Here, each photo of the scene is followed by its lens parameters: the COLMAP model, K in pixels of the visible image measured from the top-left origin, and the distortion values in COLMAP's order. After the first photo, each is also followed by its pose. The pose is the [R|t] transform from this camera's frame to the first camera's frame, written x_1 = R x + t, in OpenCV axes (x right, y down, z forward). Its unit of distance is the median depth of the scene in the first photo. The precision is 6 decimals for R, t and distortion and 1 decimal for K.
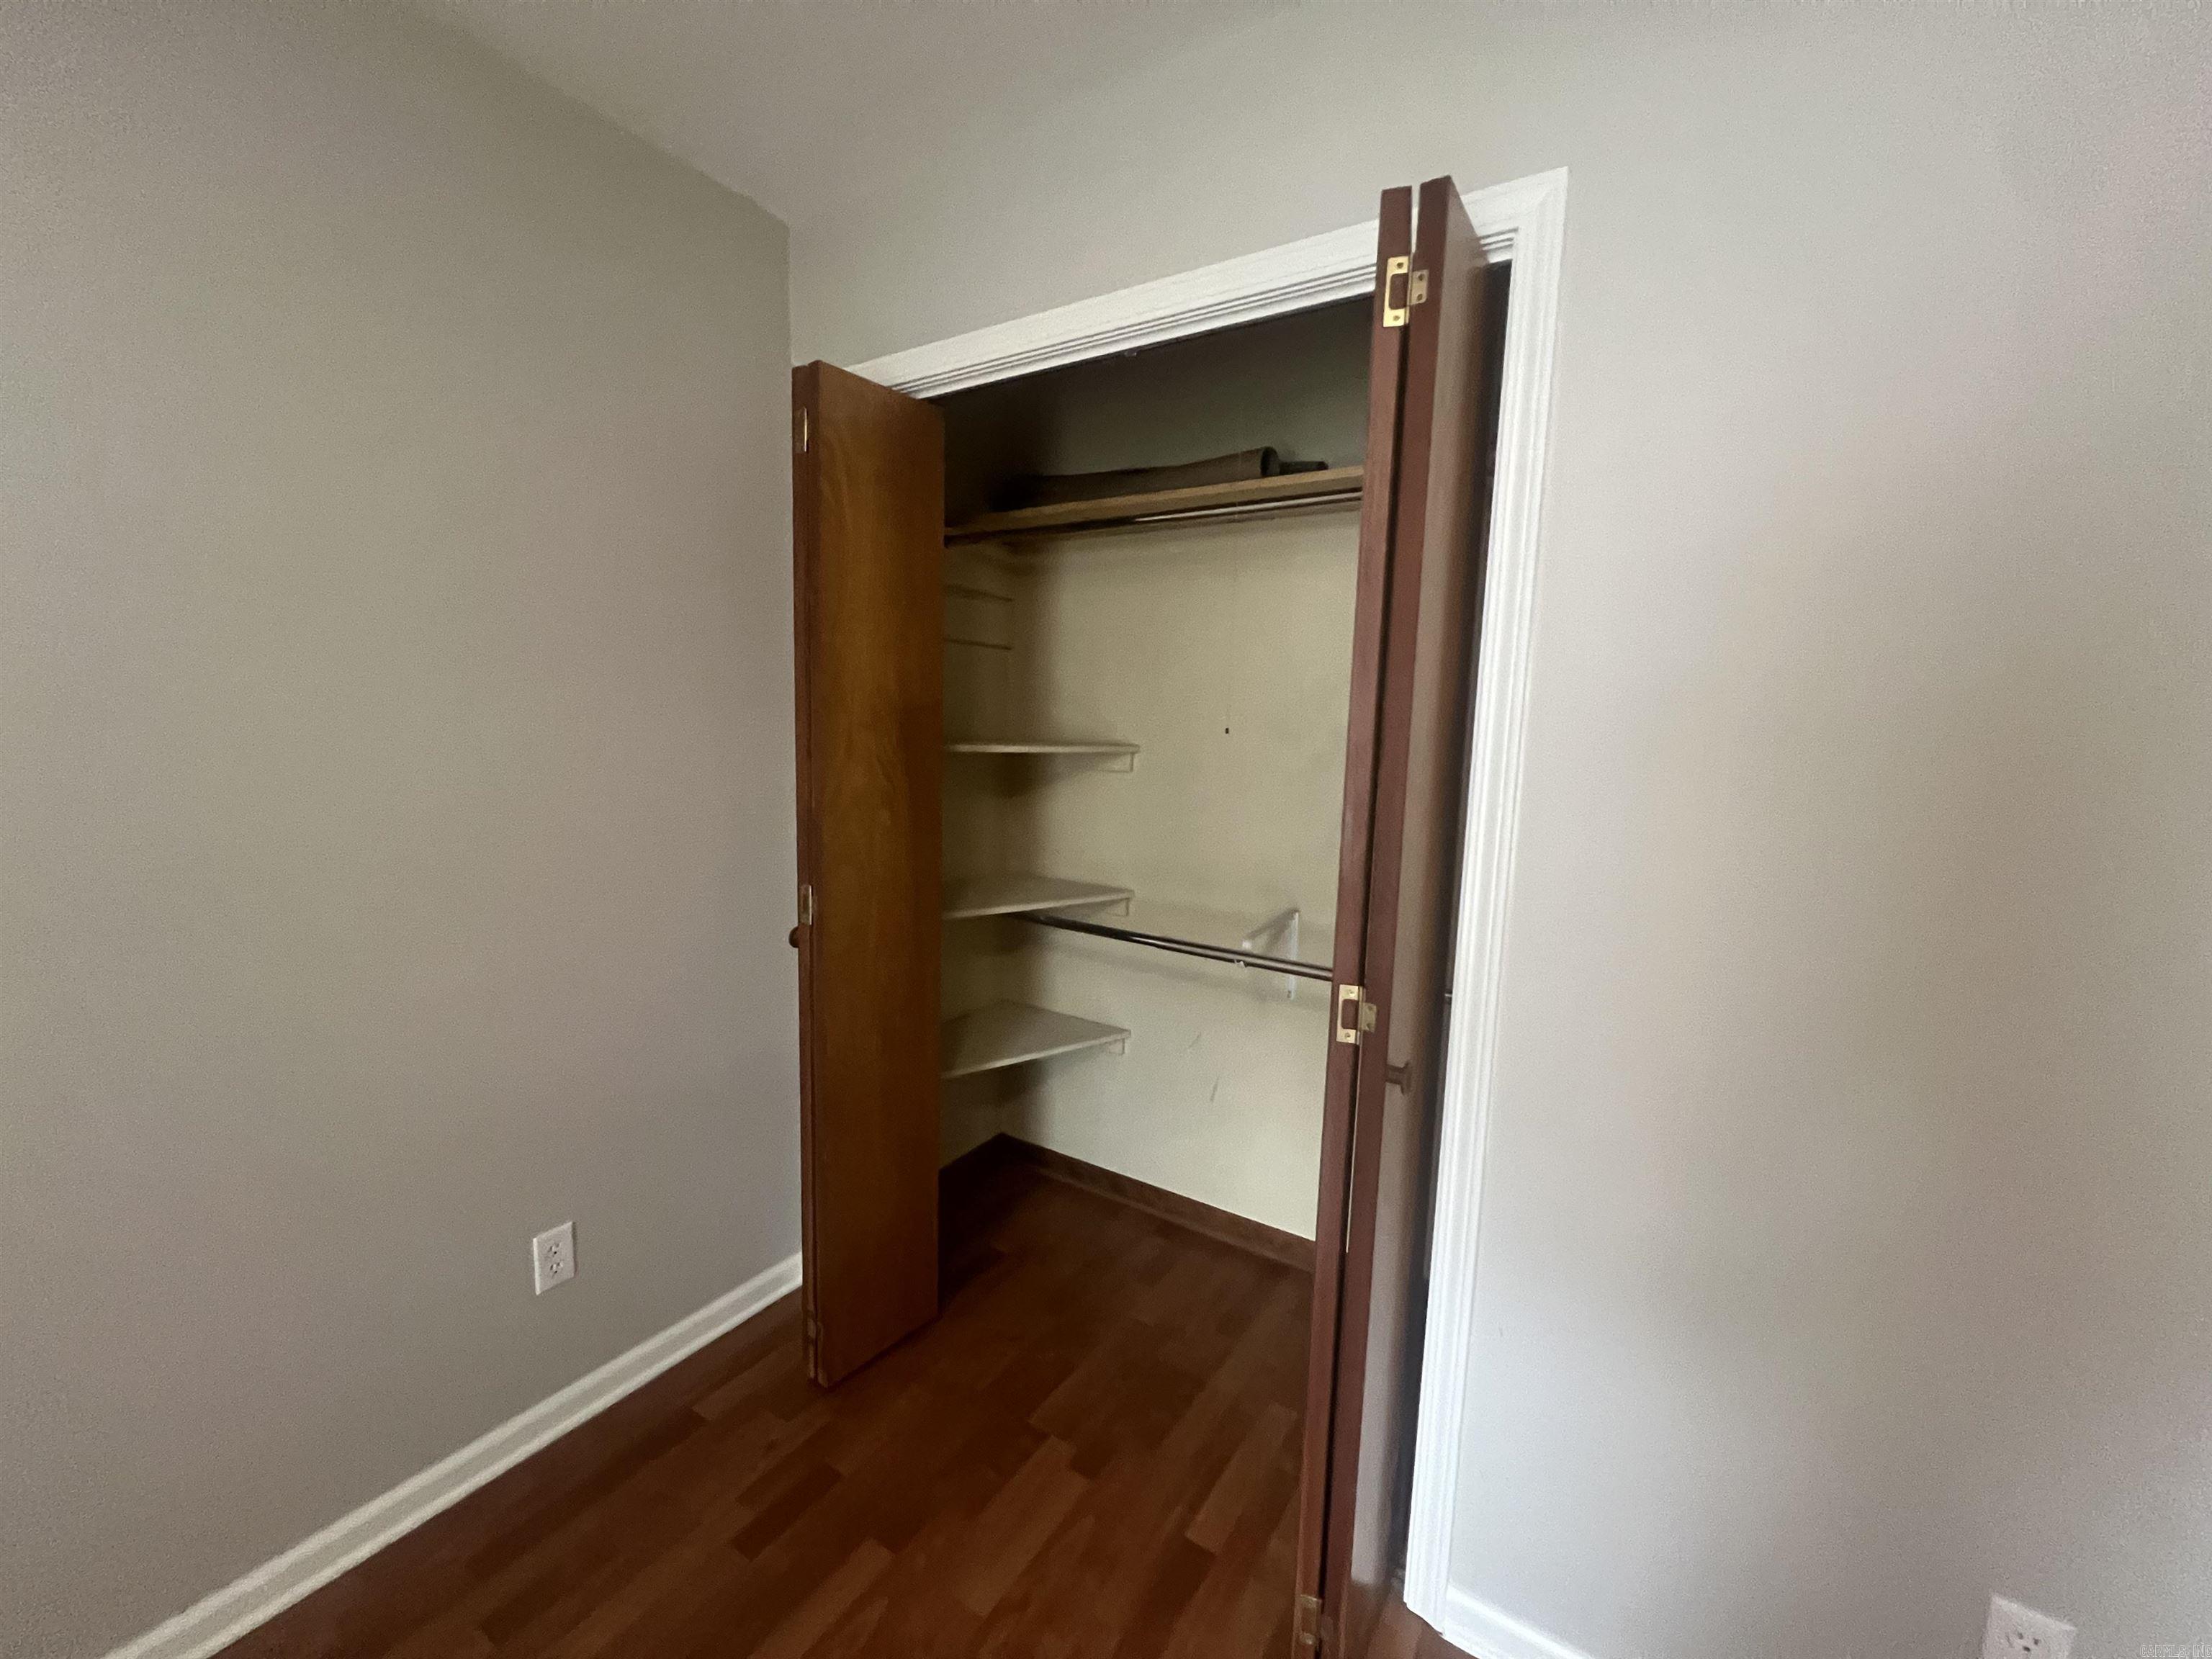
lens RADIAL K [[884.7, 0, 1106.0], [0, 884.7, 829.5], [0, 0, 1]] dist [0.000672, 0.000217]
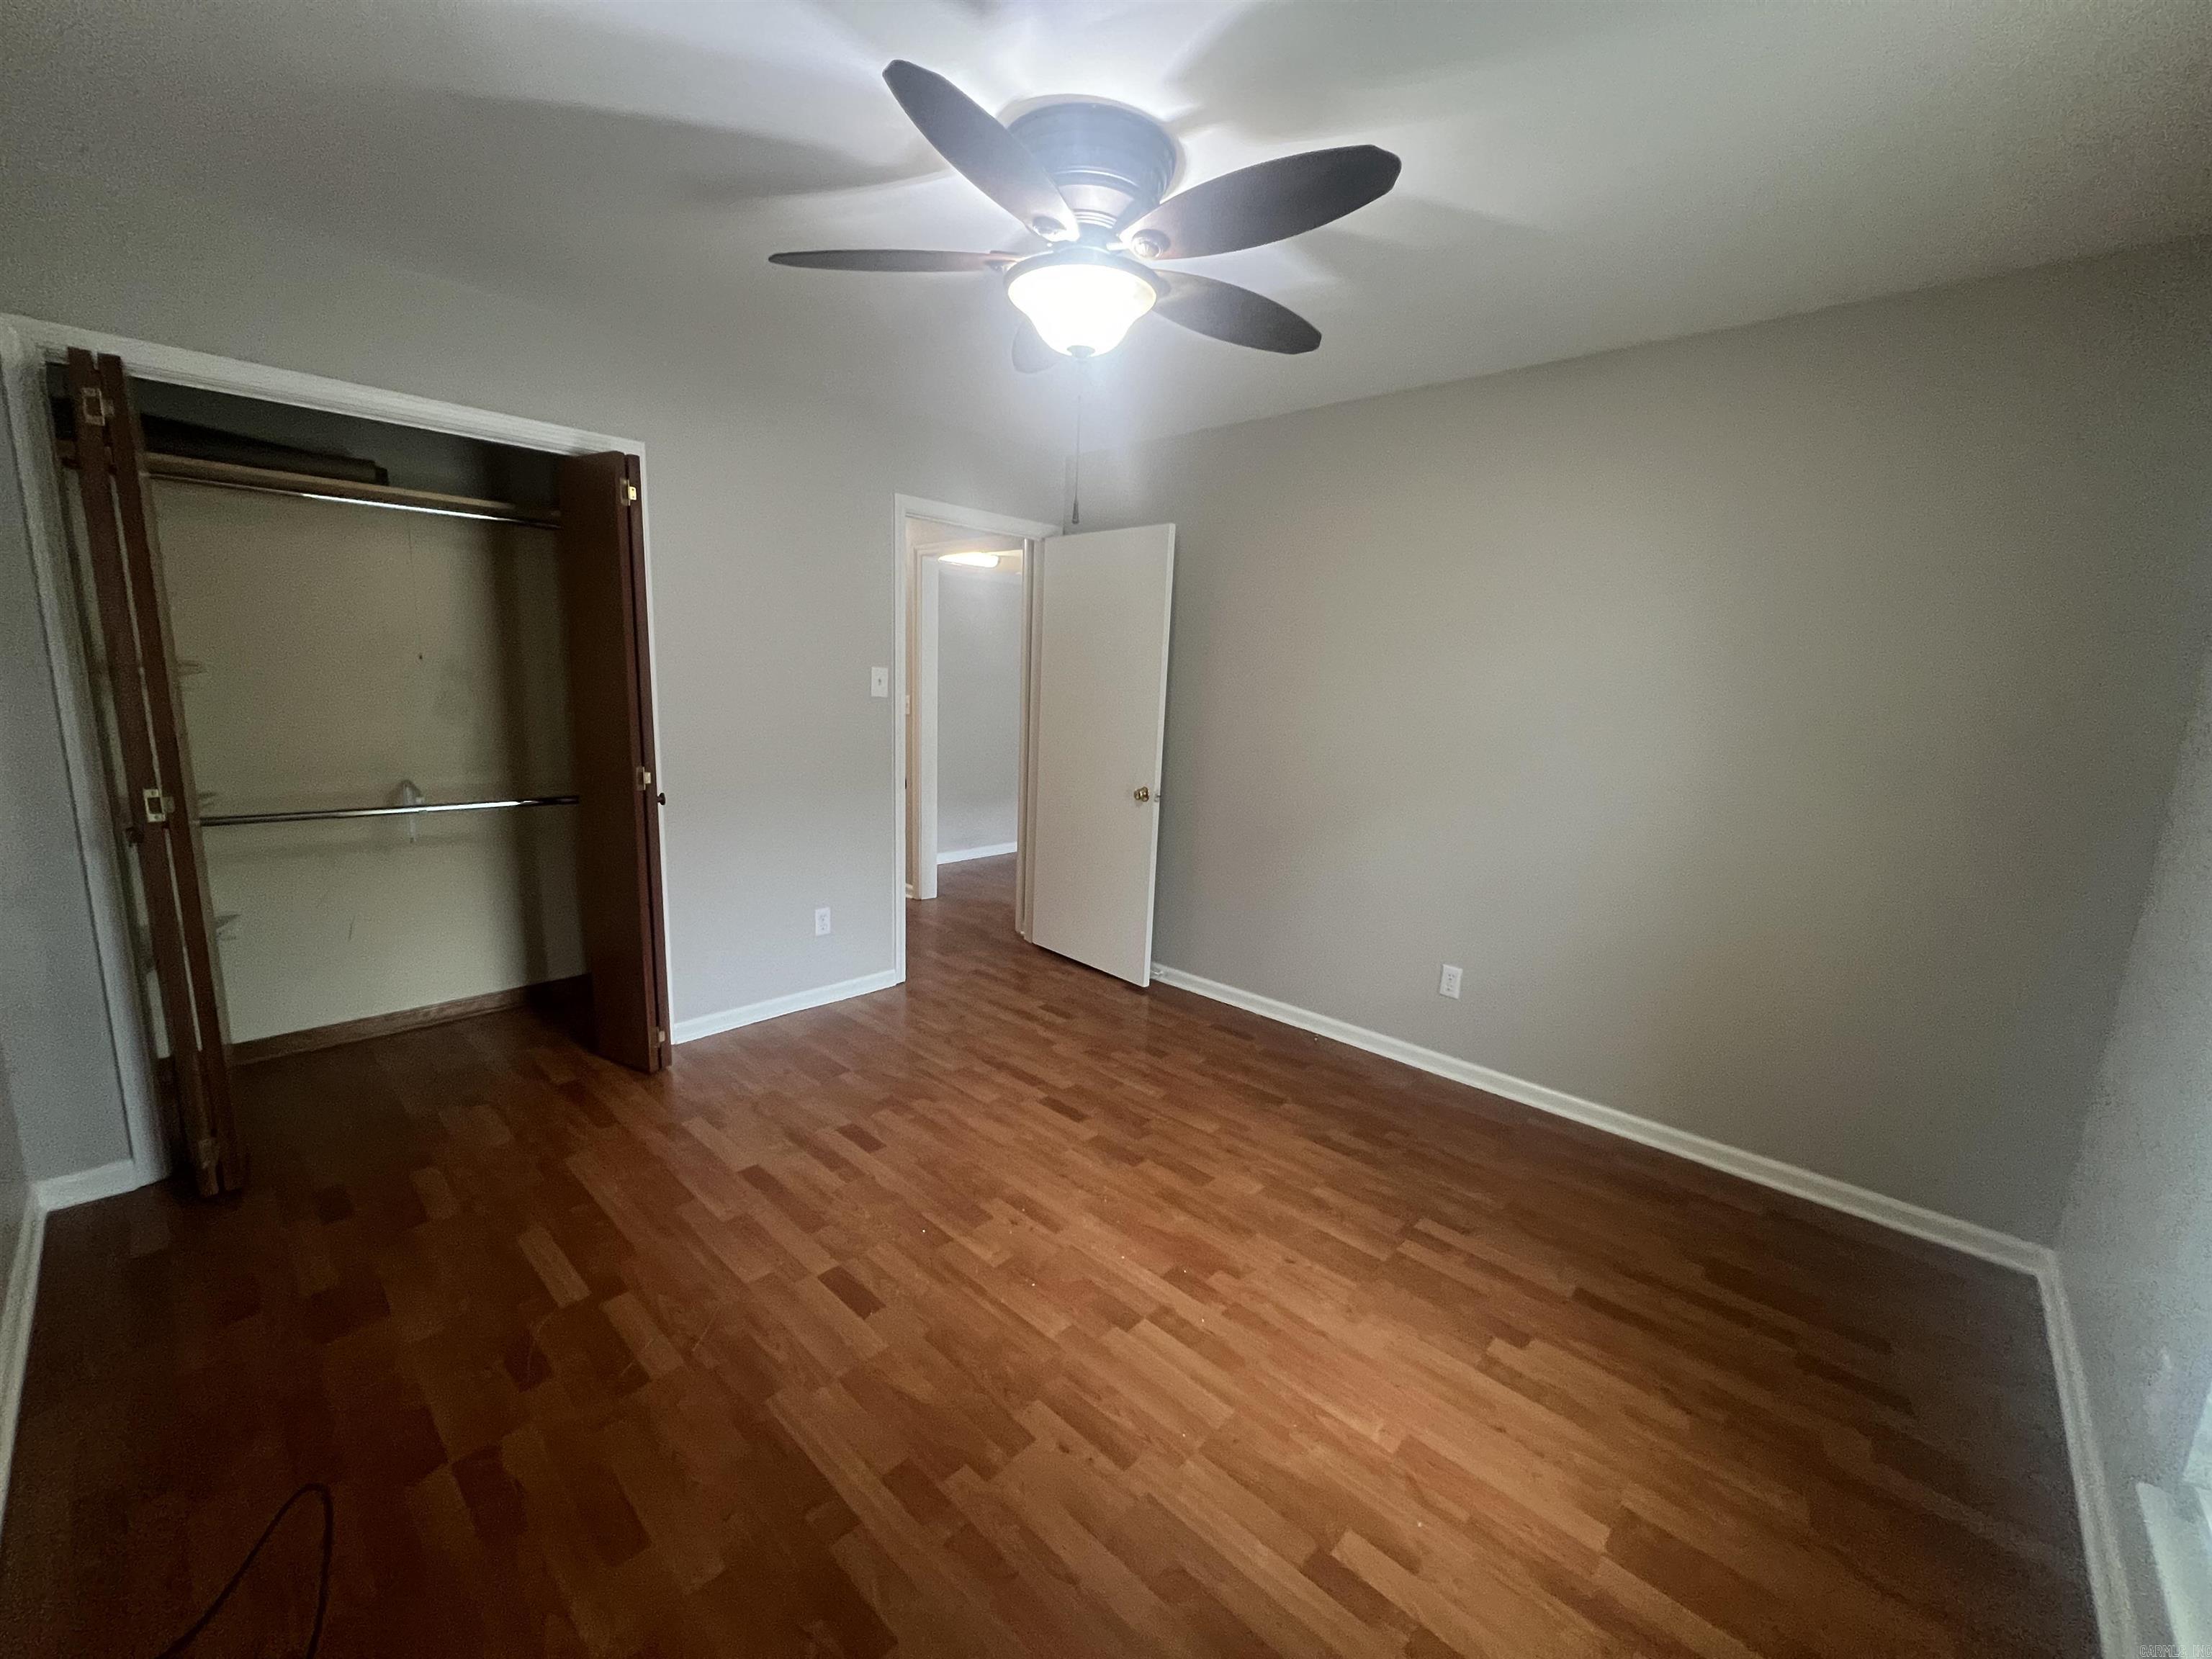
lens RADIAL K [[884.7, 0, 1106.0], [0, 884.7, 829.5], [0, 0, 1]] dist [0.000672, 0.000217]
pose [[0.173228, -0.191103, 0.966164, -1.321640], [0.094402, 0.979699, 0.176854, 0.027957], [-0.980347, 0.060571, 0.187752, -0.509024]]
